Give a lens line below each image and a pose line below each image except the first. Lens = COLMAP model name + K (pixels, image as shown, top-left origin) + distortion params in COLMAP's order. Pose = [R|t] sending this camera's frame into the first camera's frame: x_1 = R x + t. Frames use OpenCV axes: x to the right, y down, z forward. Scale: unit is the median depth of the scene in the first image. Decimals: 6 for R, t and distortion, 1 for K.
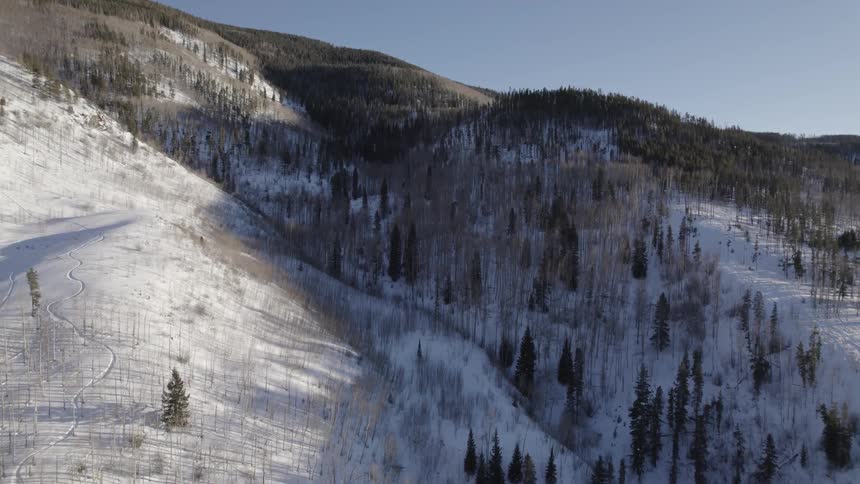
lens RADIAL K [[560.6, 0, 430.0], [0, 560.6, 242.0], [0, 0, 1]] dist [-0.081212, 0.095713]
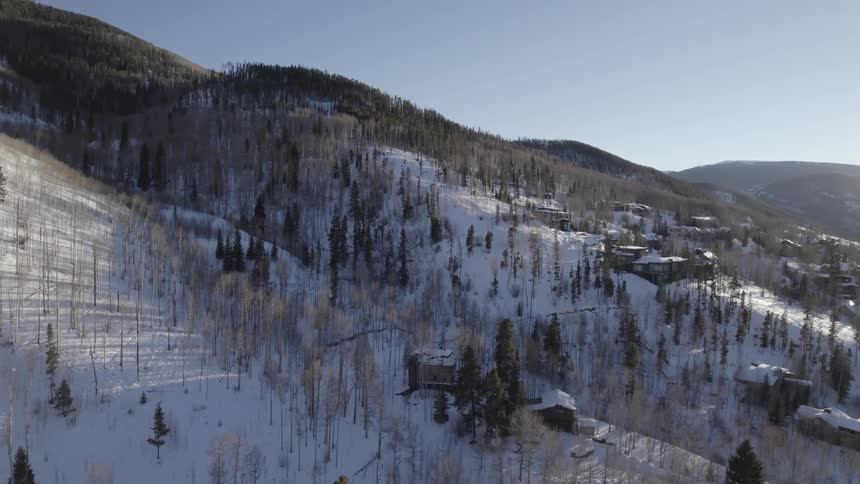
lens RADIAL K [[560.6, 0, 430.0], [0, 560.6, 242.0], [0, 0, 1]] dist [-0.081212, 0.095713]
pose [[0.897133, -0.021798, 0.441222, -0.018887], [0.023355, 0.999725, 0.001903, 0.090484], [-0.441142, 0.008597, 0.897396, -0.140679]]
